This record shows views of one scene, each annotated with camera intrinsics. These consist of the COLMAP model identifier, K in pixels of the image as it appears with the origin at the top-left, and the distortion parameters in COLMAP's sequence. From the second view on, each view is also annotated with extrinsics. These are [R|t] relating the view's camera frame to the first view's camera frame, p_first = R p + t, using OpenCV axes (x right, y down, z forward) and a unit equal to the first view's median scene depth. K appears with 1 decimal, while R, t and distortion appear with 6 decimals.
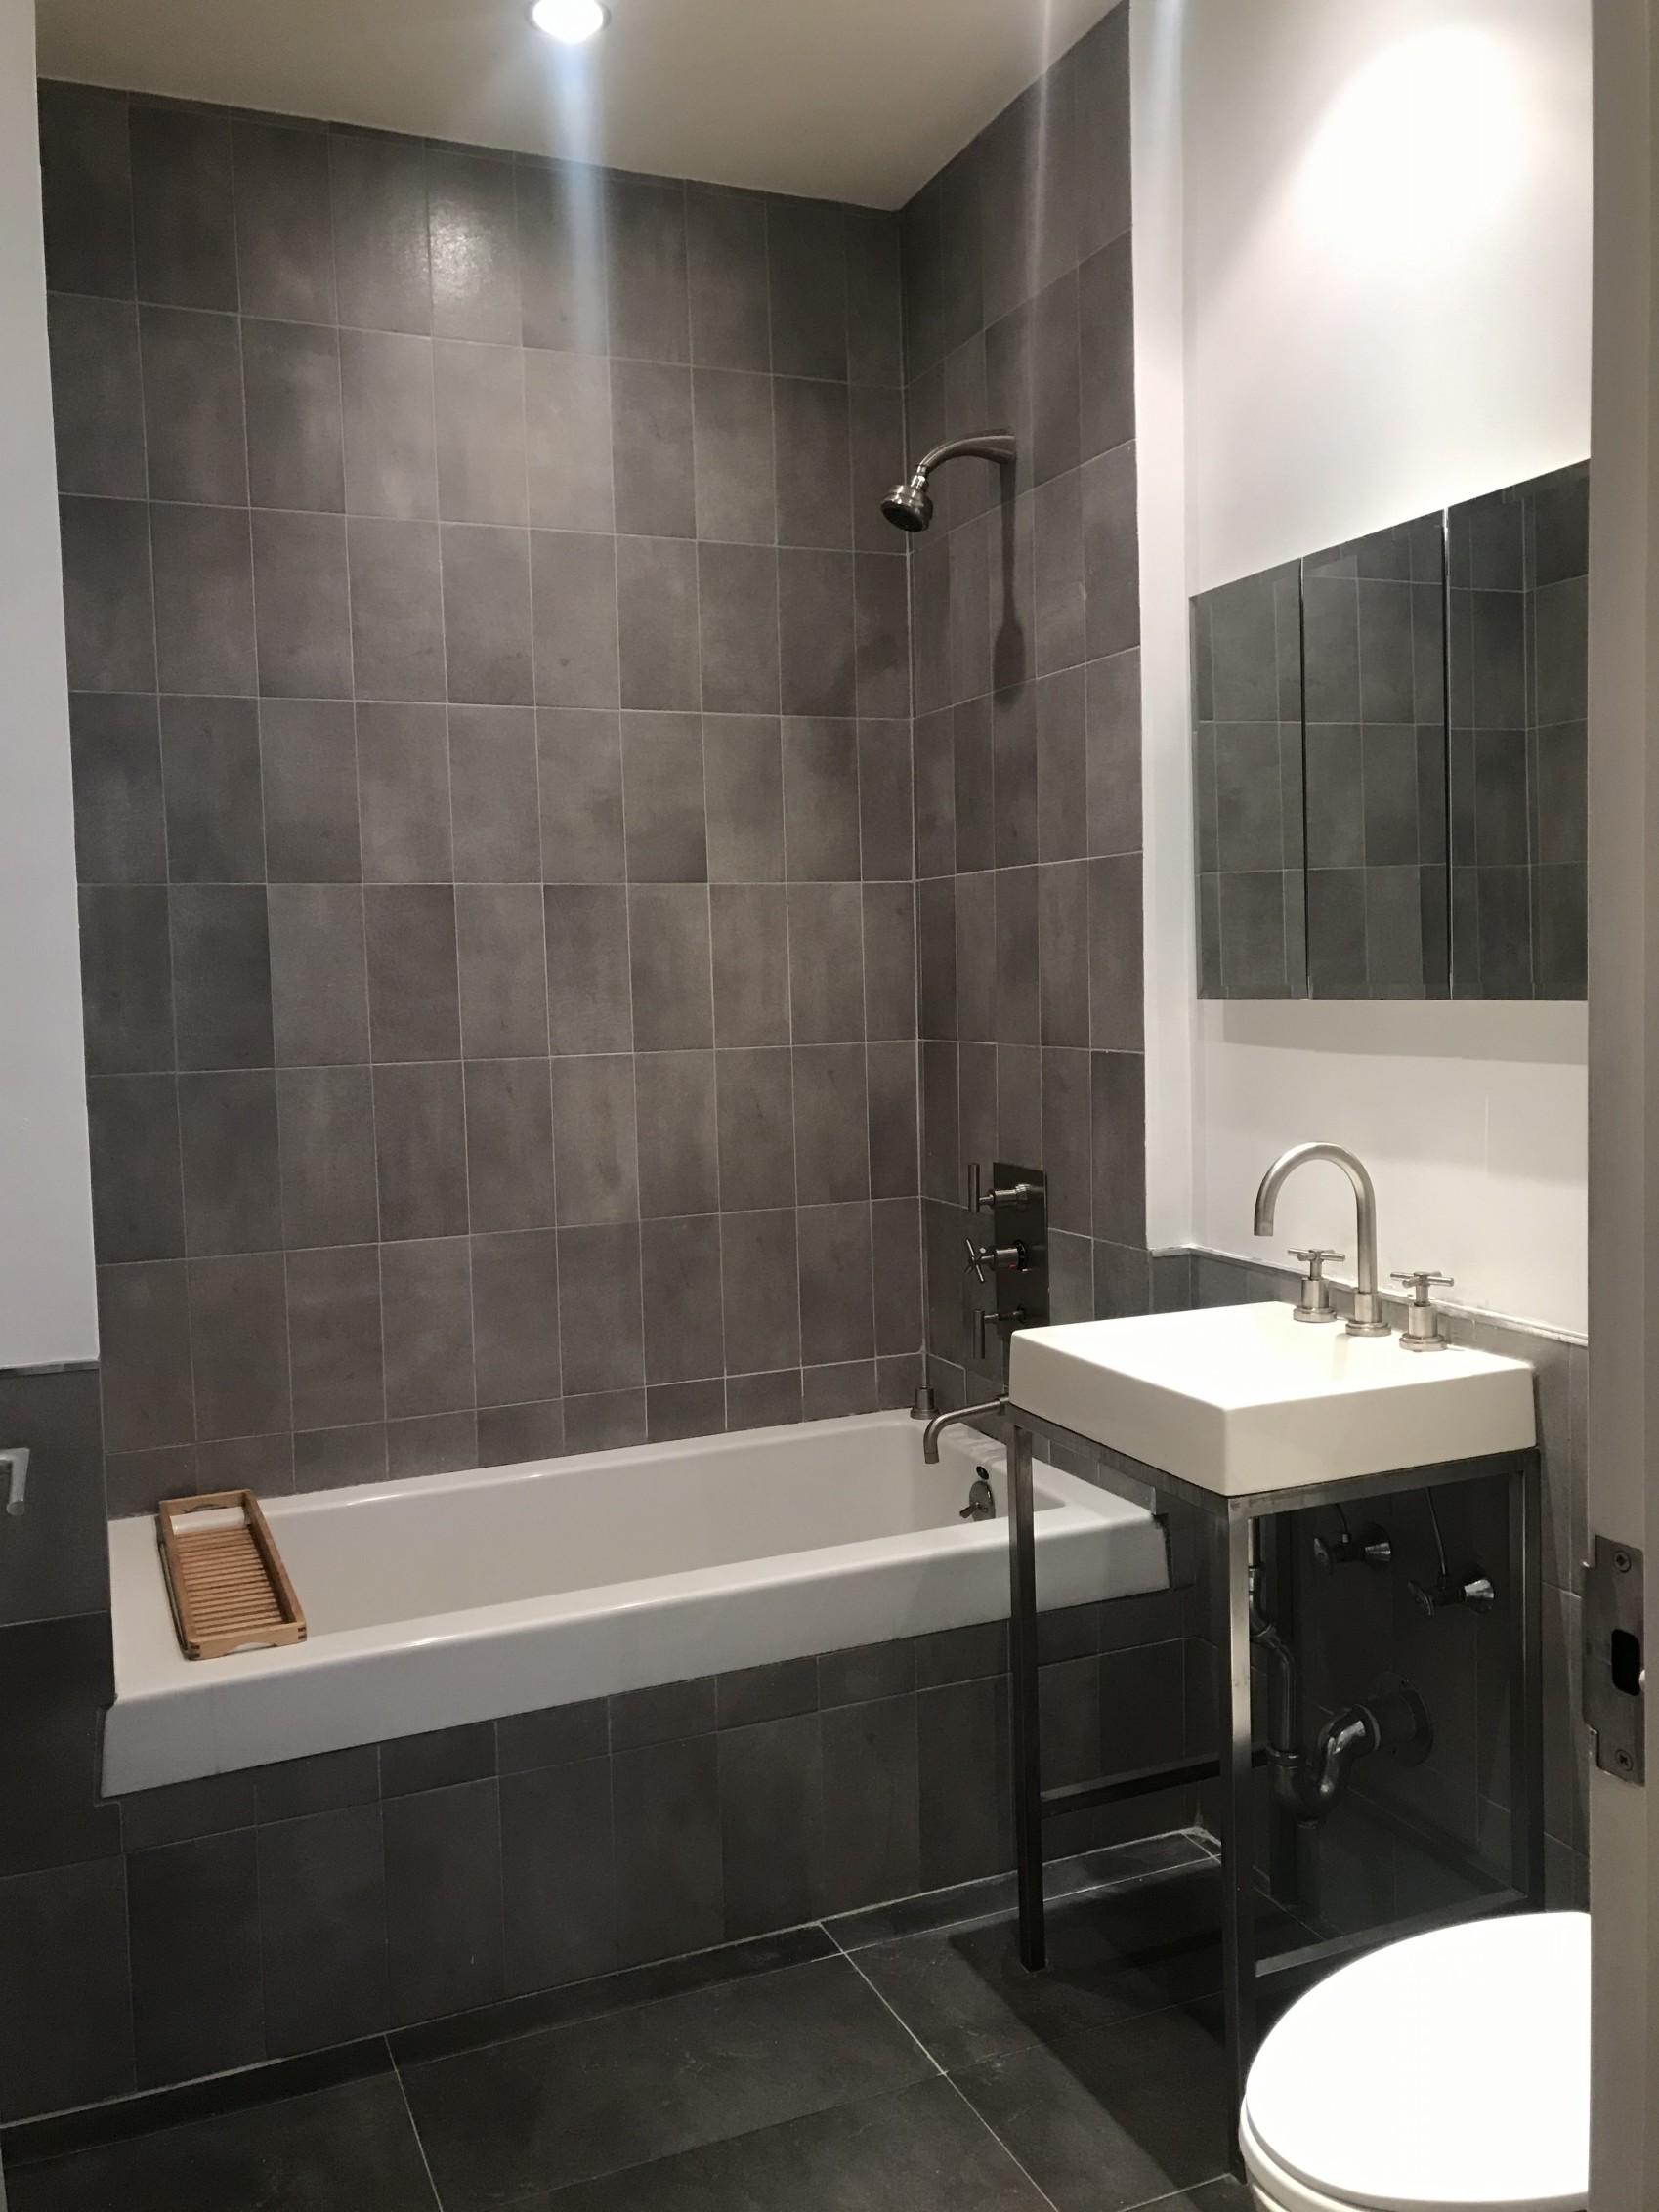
lens RADIAL K [[1823.8, 0, 833.7], [0, 1823.8, 1114.4], [0, 0, 1]] dist [0.005859, 0.017517]
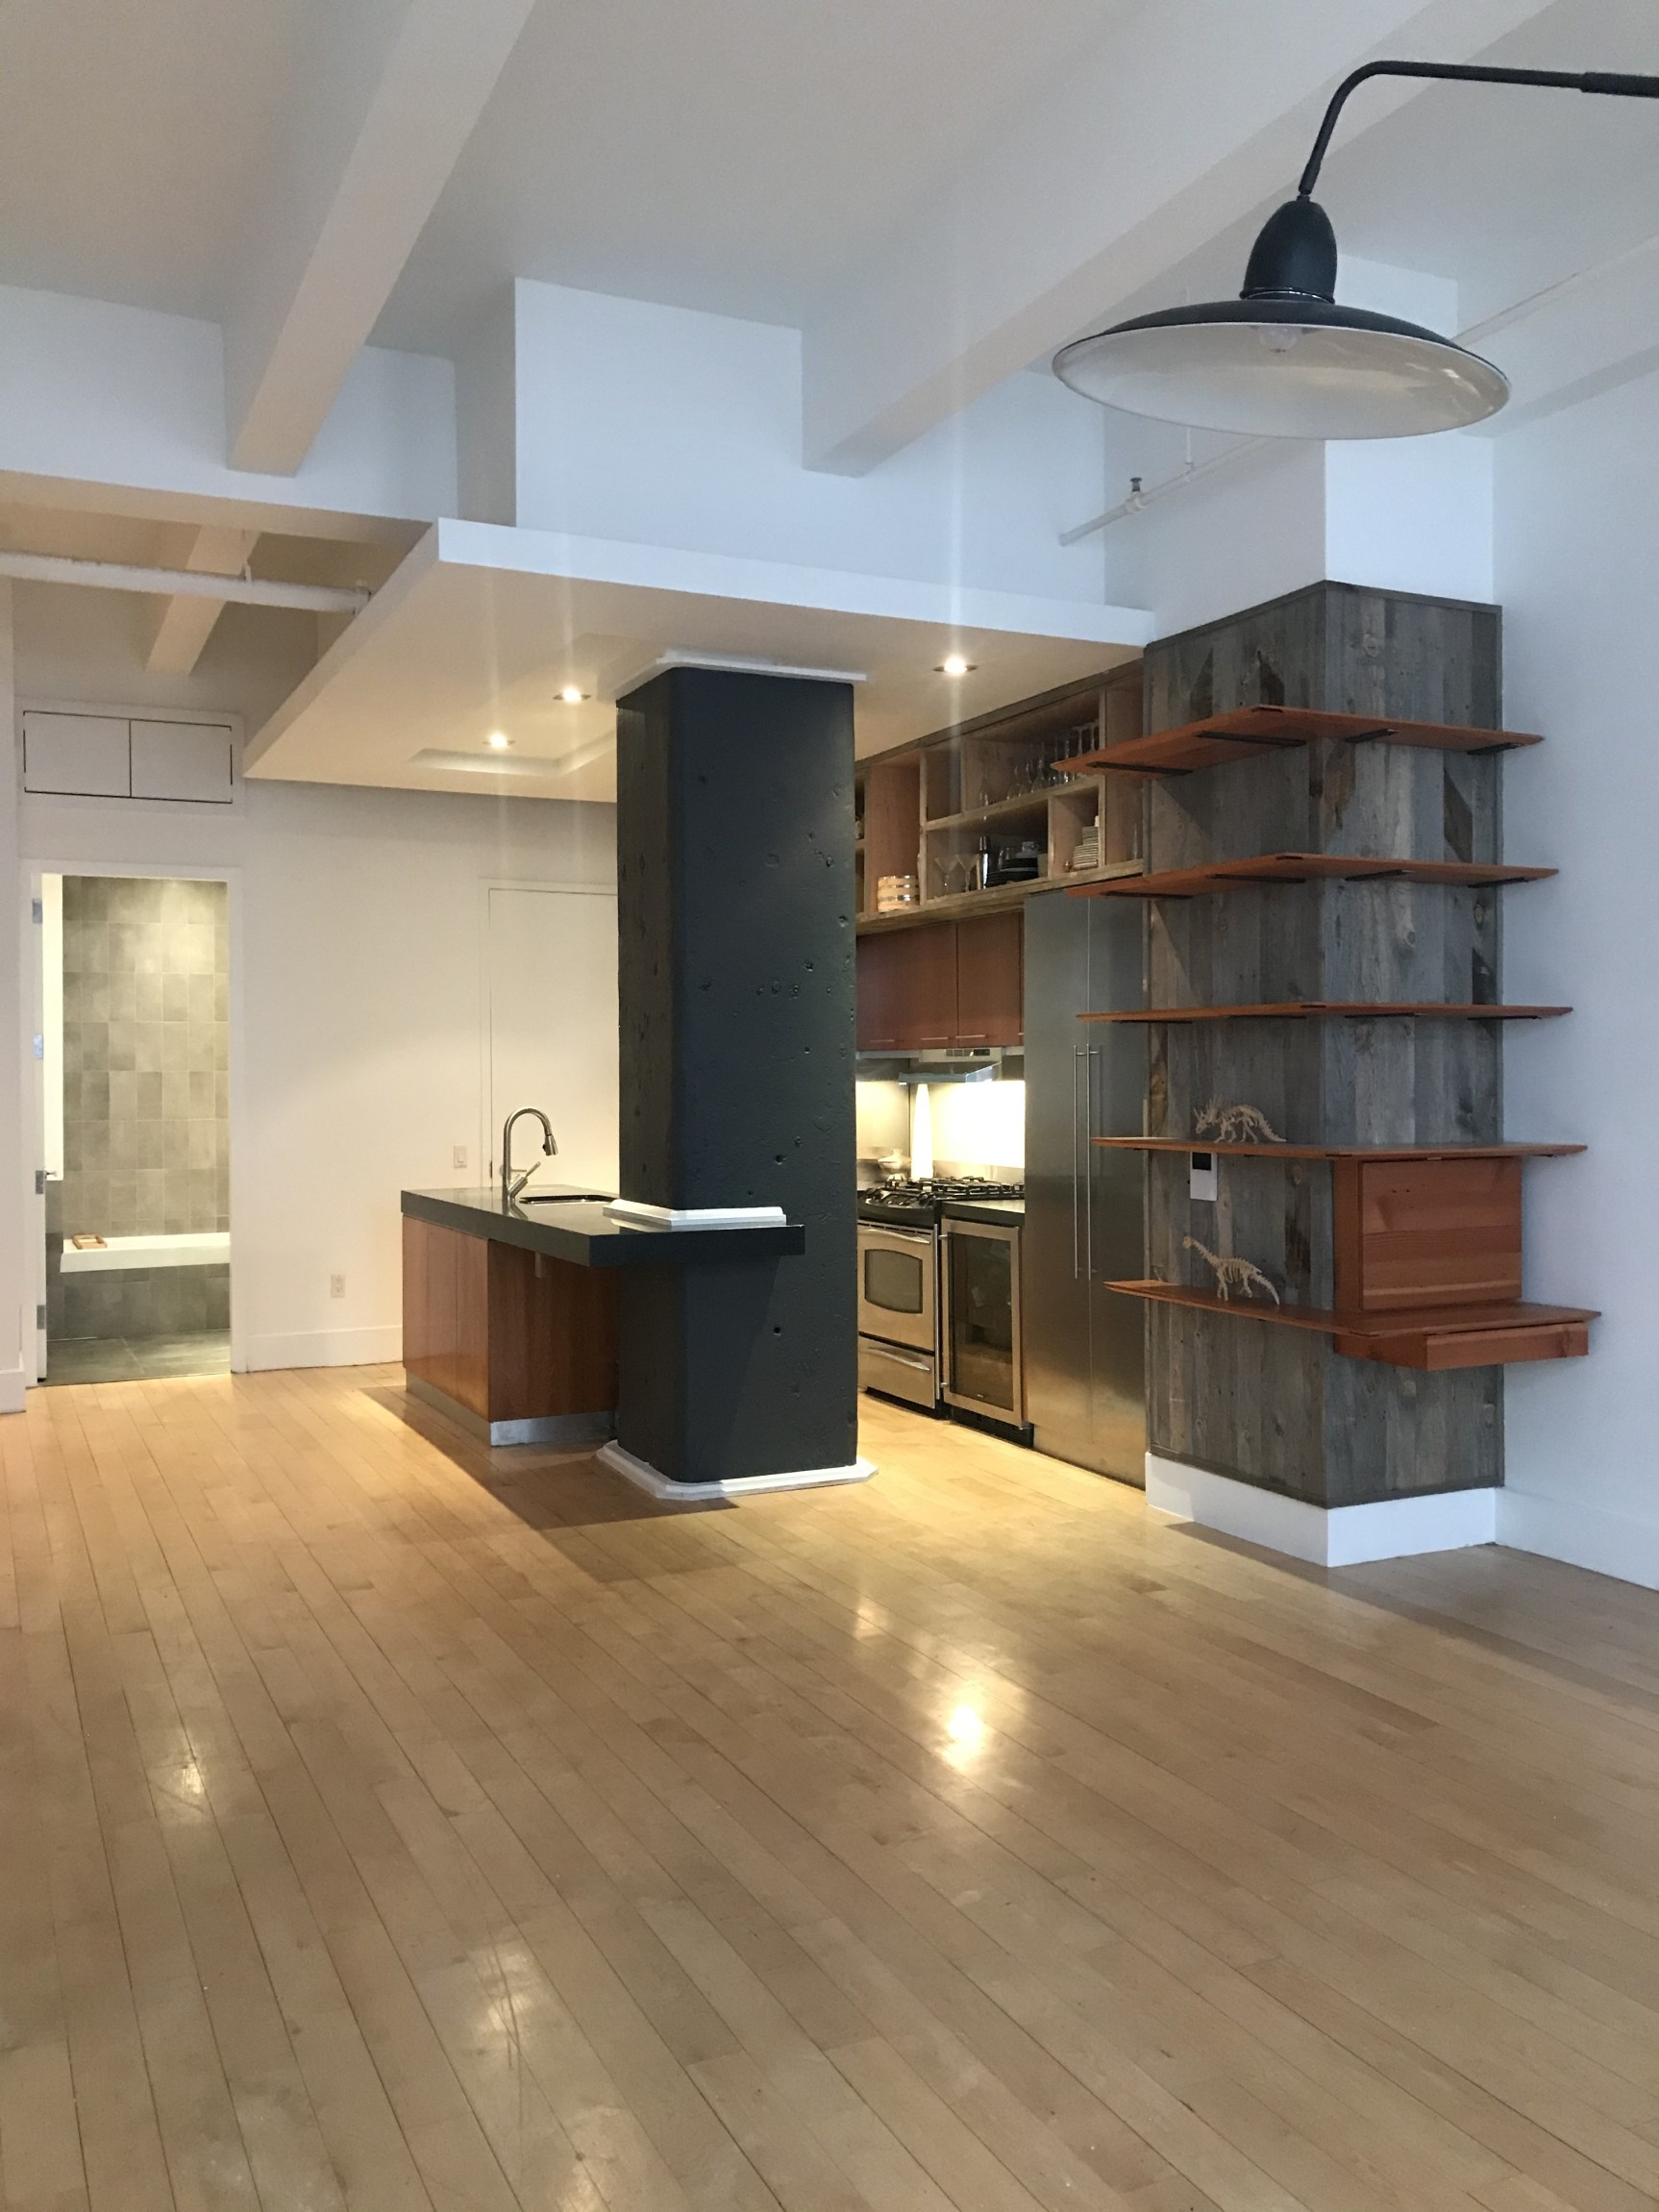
lens RADIAL K [[1823.7, 0, 827.4], [0, 1823.7, 1093.1], [0, 0, 1]] dist [0.005859, 0.017517]
pose [[0.999025, 0.018707, 0.039994, 0.974599], [-0.015941, 0.997532, -0.068378, 0.144953], [-0.041174, 0.067674, 0.996858, -2.687062]]
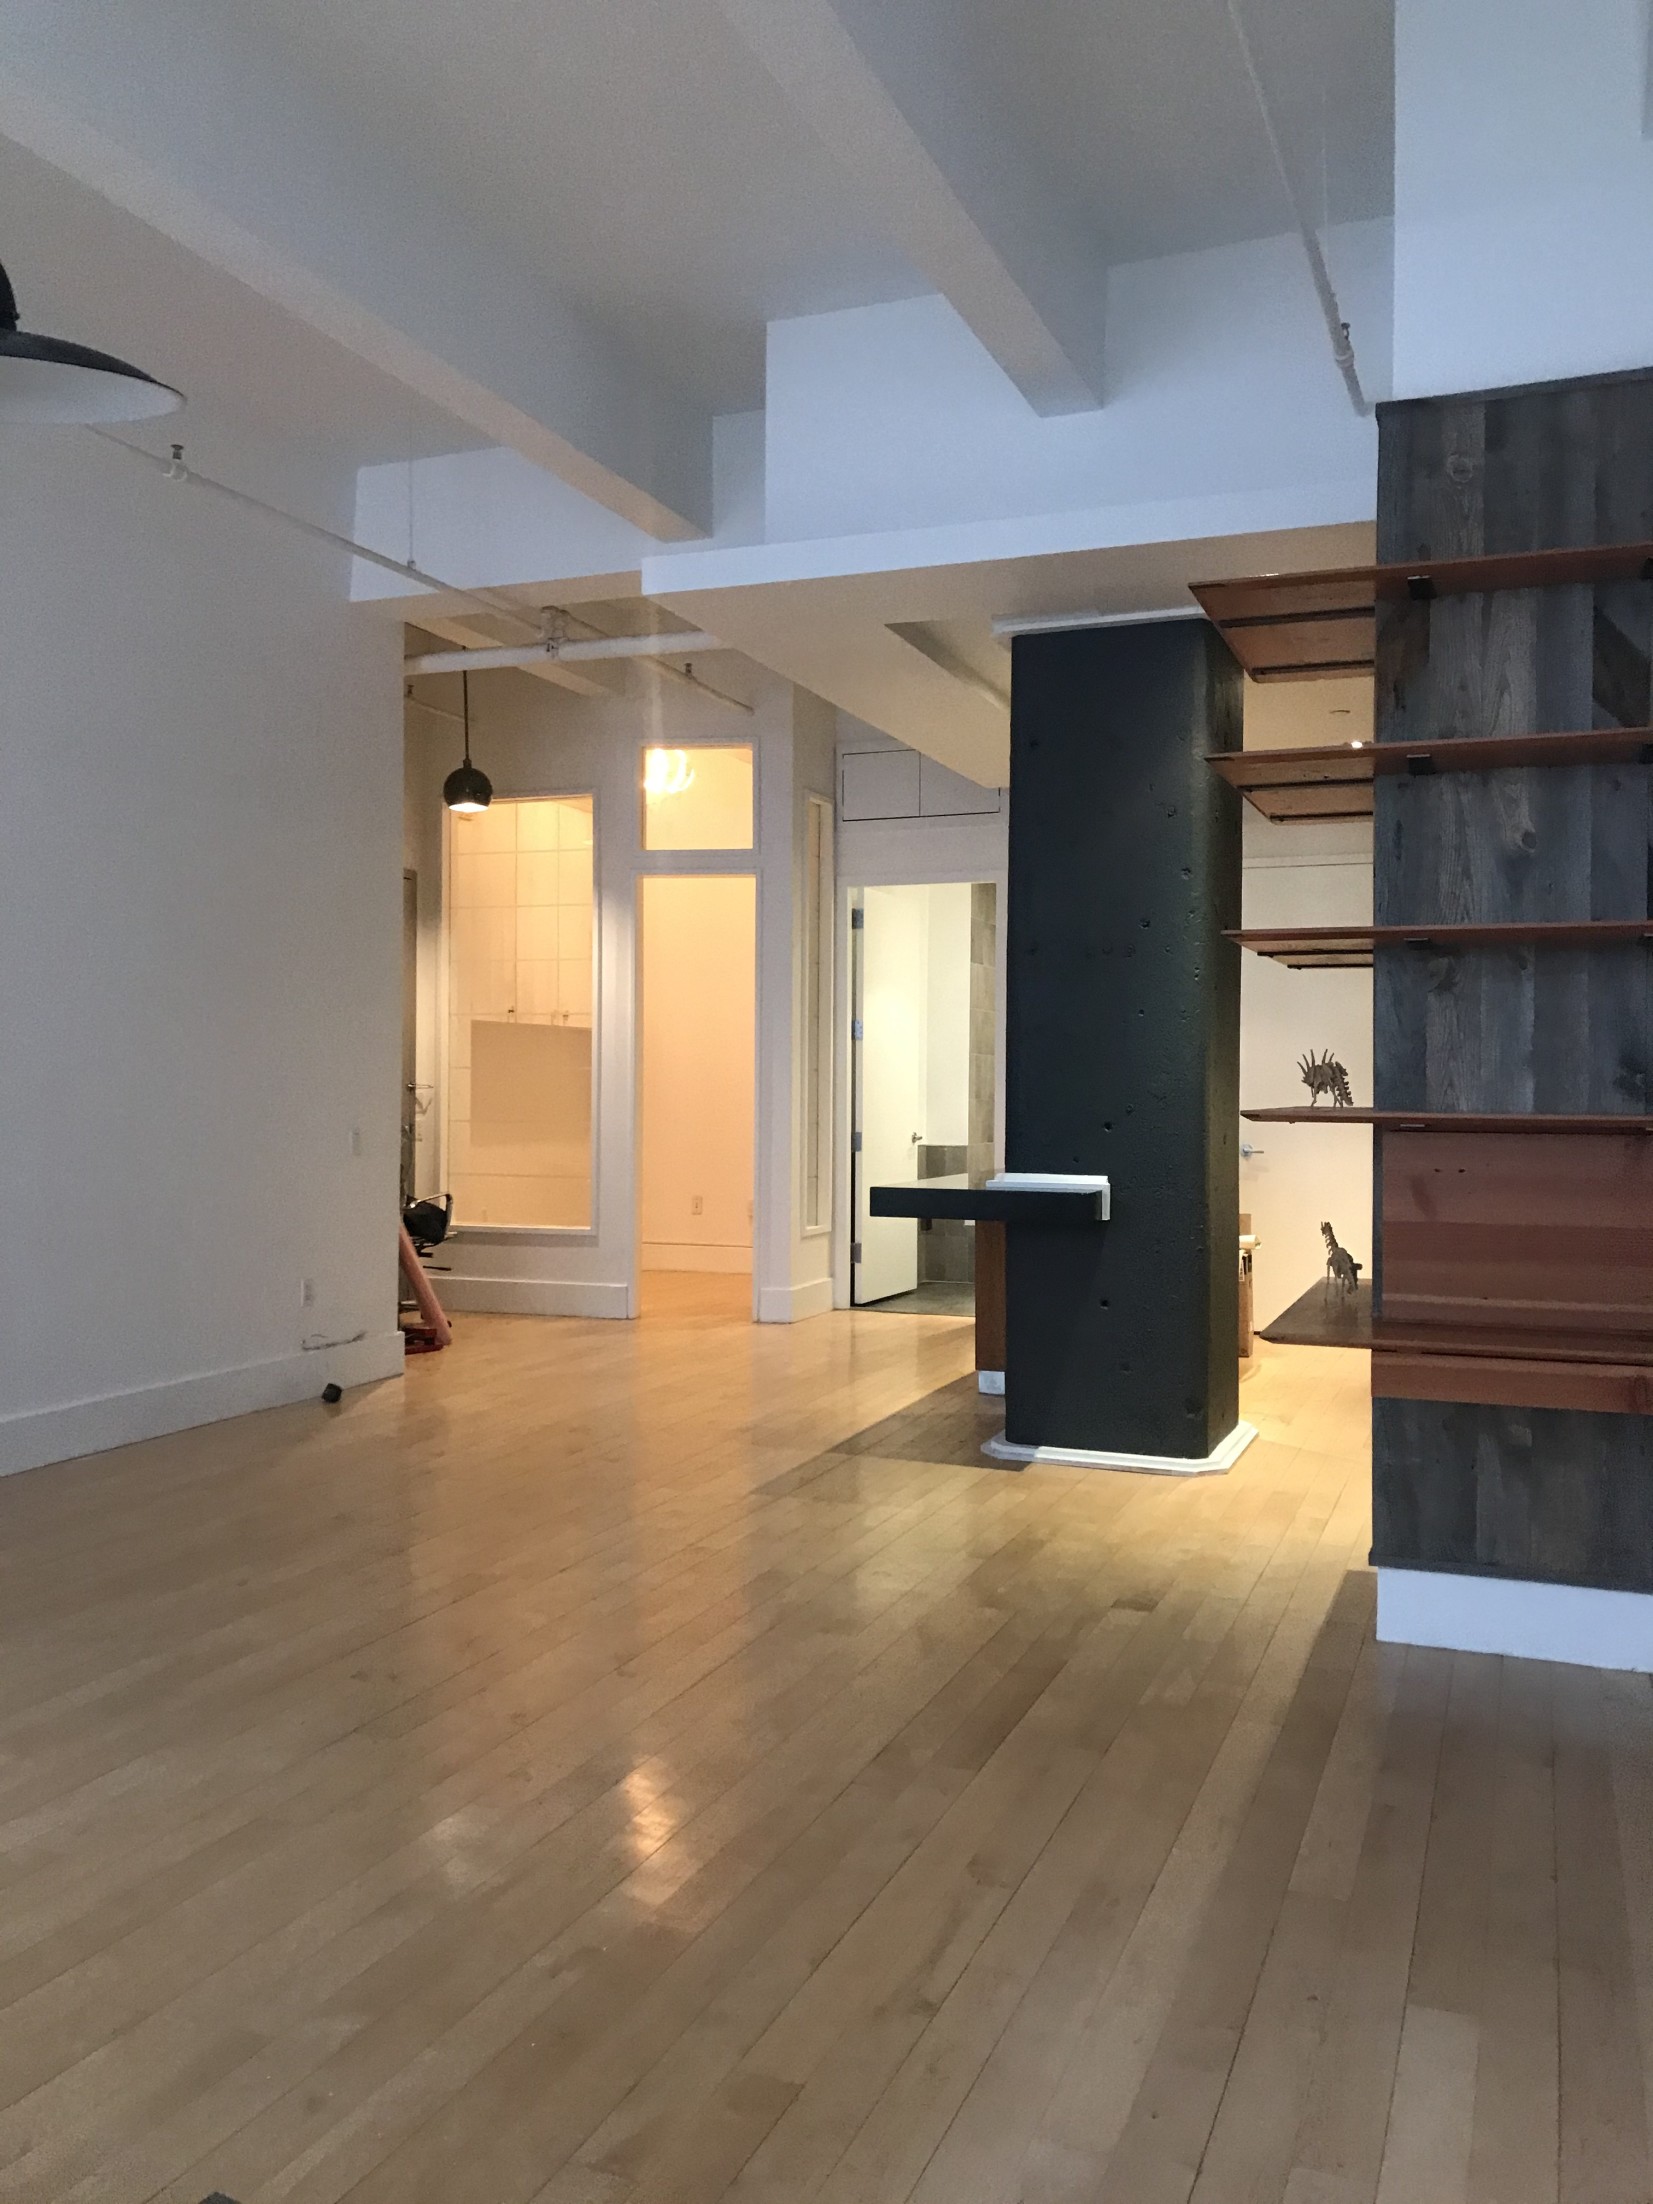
lens RADIAL K [[1817.2, 0, 841.9], [0, 1817.2, 1086.9], [0, 0, 1]] dist [0.005859, 0.017517]
pose [[0.712331, 0.030873, -0.701164, 2.259558], [-0.080127, 0.996077, -0.037545, 0.134779], [0.697255, 0.082927, 0.712011, -2.218398]]
